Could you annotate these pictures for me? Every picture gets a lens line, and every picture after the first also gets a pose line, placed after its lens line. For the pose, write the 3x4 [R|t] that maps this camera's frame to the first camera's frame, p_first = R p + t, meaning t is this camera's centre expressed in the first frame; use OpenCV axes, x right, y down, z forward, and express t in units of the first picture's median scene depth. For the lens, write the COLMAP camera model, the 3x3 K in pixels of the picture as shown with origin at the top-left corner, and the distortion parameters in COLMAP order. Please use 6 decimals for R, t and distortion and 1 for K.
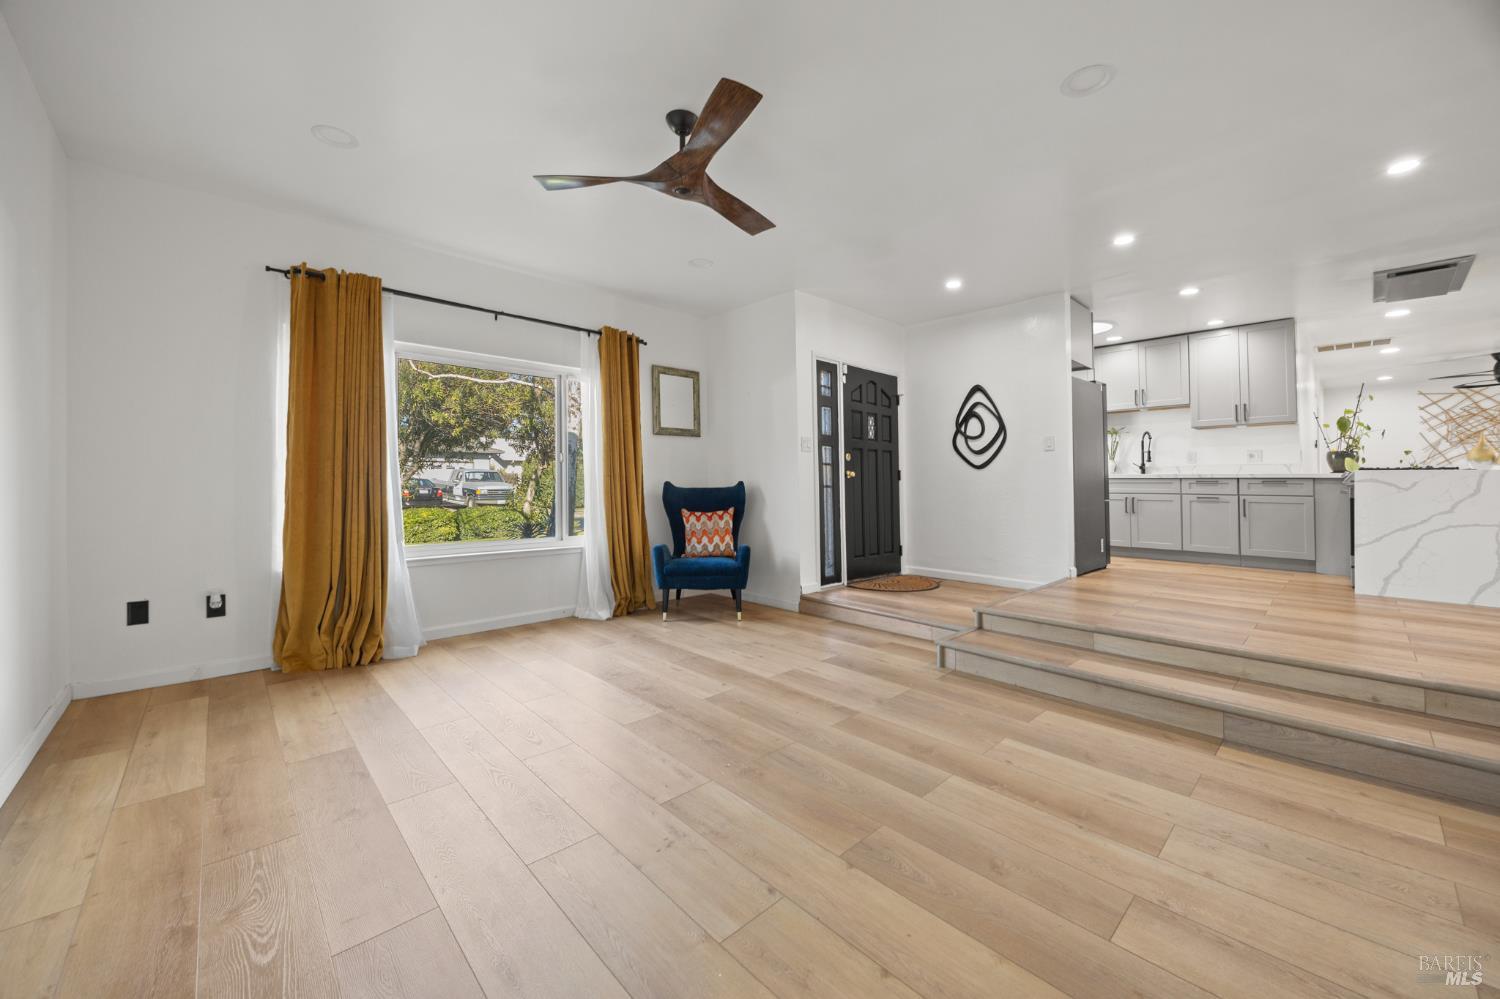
lens RADIAL K [[571.6, 0, 752.0], [0, 571.6, 480.8], [0, 0, 1]] dist [-0.000430, 0.000330]
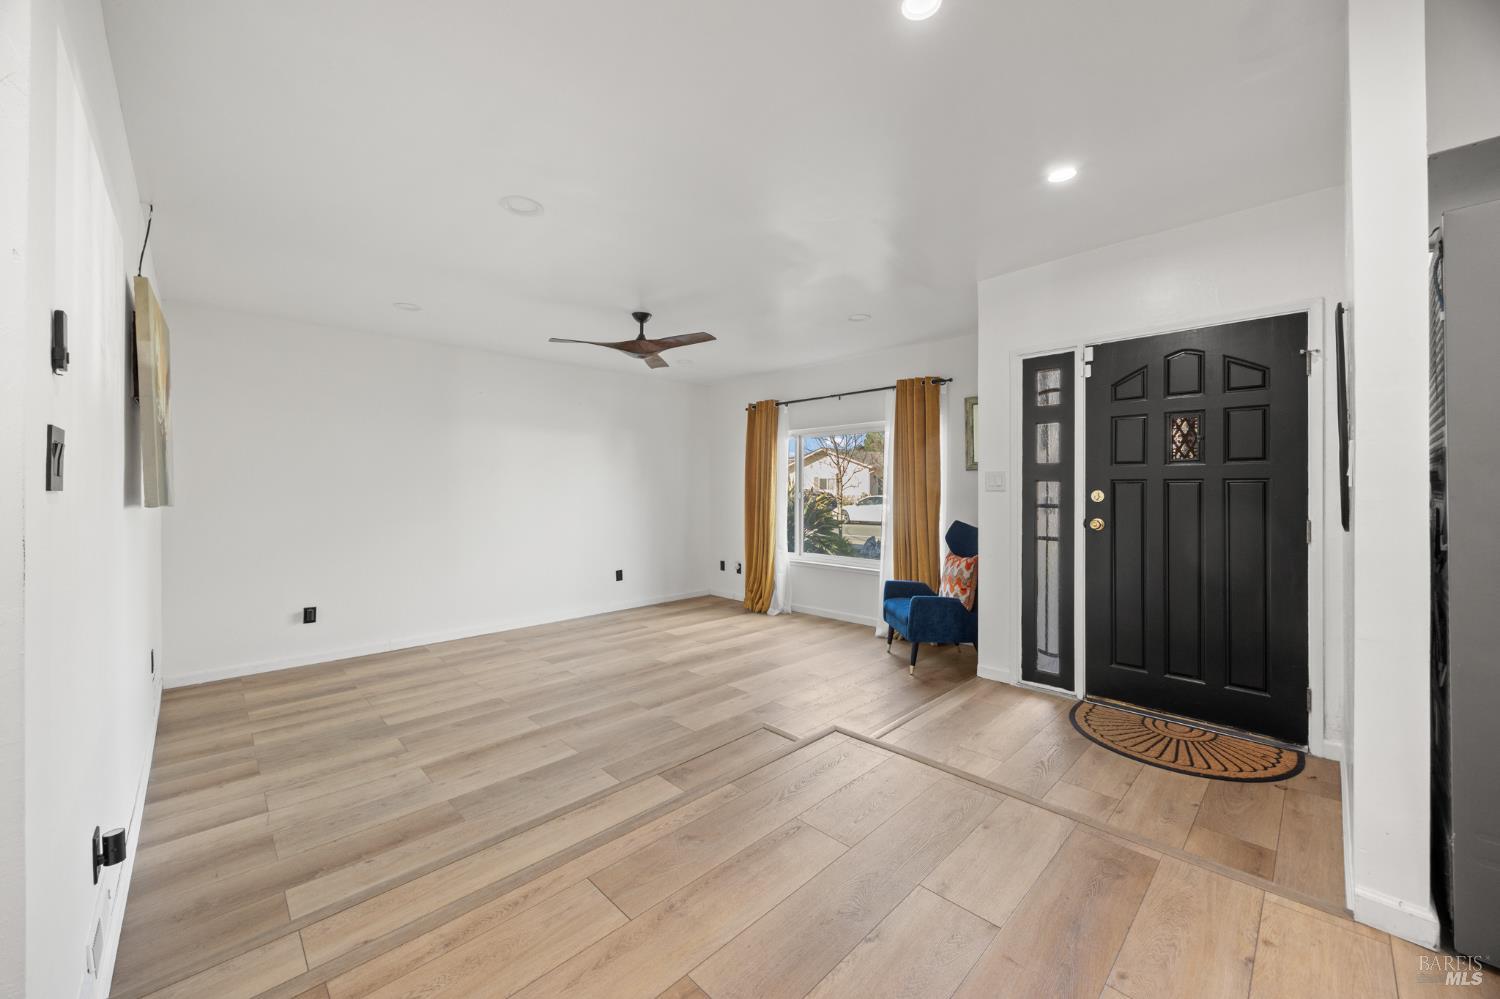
lens RADIAL K [[560.0, 0, 756.9], [0, 560.0, 496.4], [0, 0, 1]] dist [-0.001842, -0.000087]
pose [[0.032338, 0.010352, -0.999423, 1.070815], [0.010823, 0.999884, 0.010707, -0.072090], [0.999418, -0.011163, 0.032222, 0.872296]]
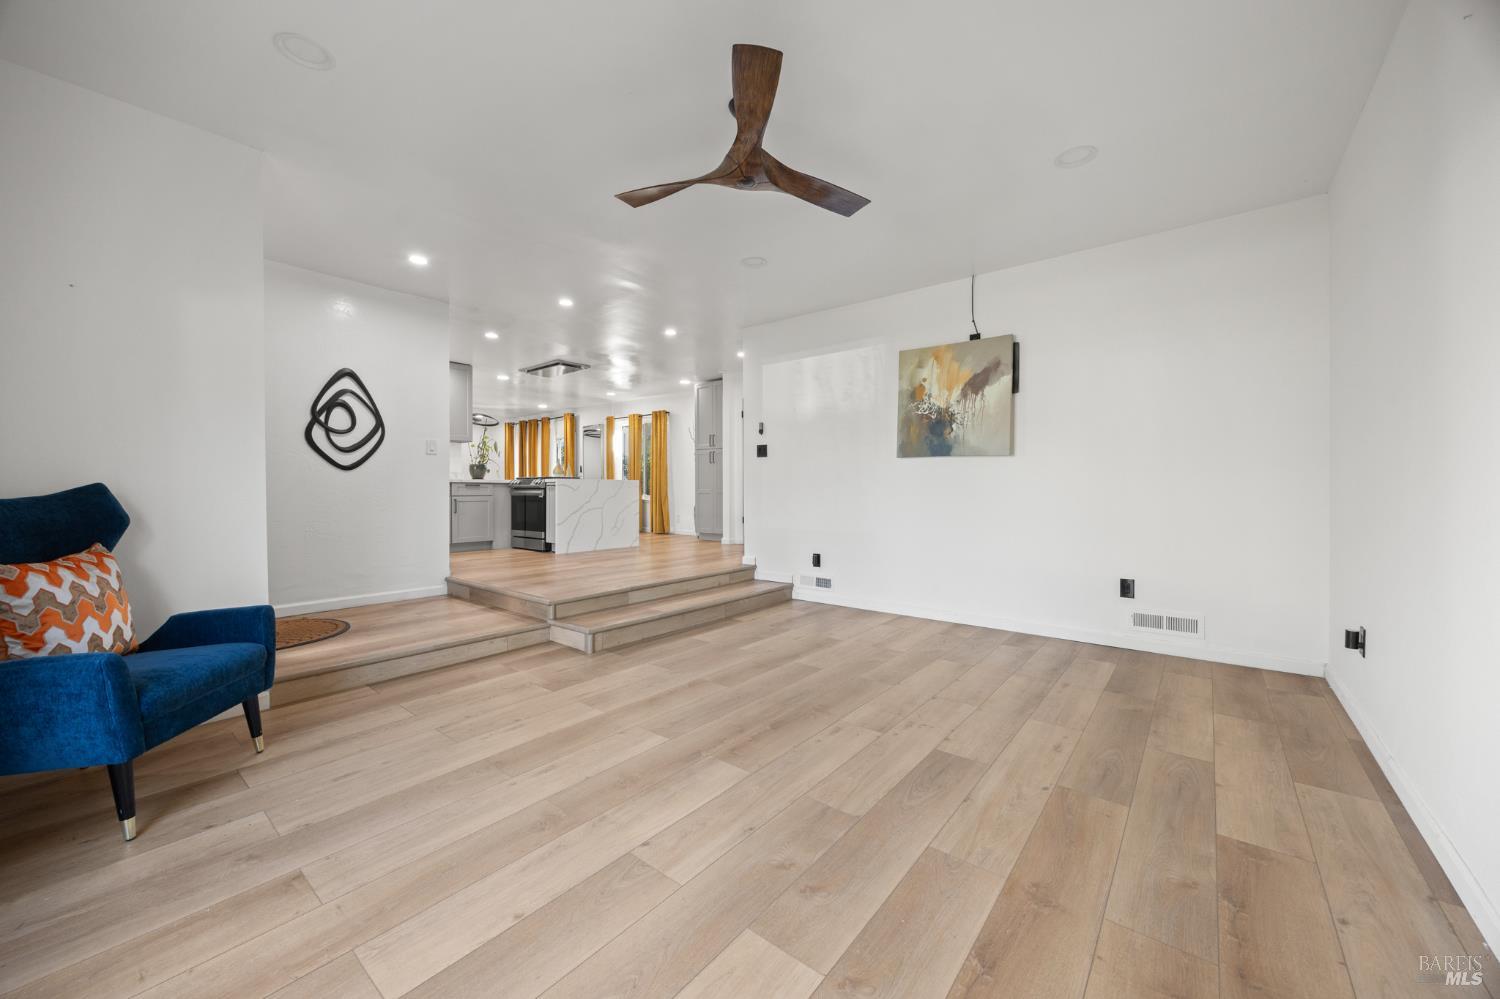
lens RADIAL K [[571.6, 0, 752.0], [0, 571.6, 480.8], [0, 0, 1]] dist [-0.000430, 0.000330]
pose [[-0.140111, 0.010214, 0.990083, -0.726977], [-0.002915, 0.999938, -0.010728, 0.003239], [-0.990132, -0.004389, -0.140073, 0.762428]]
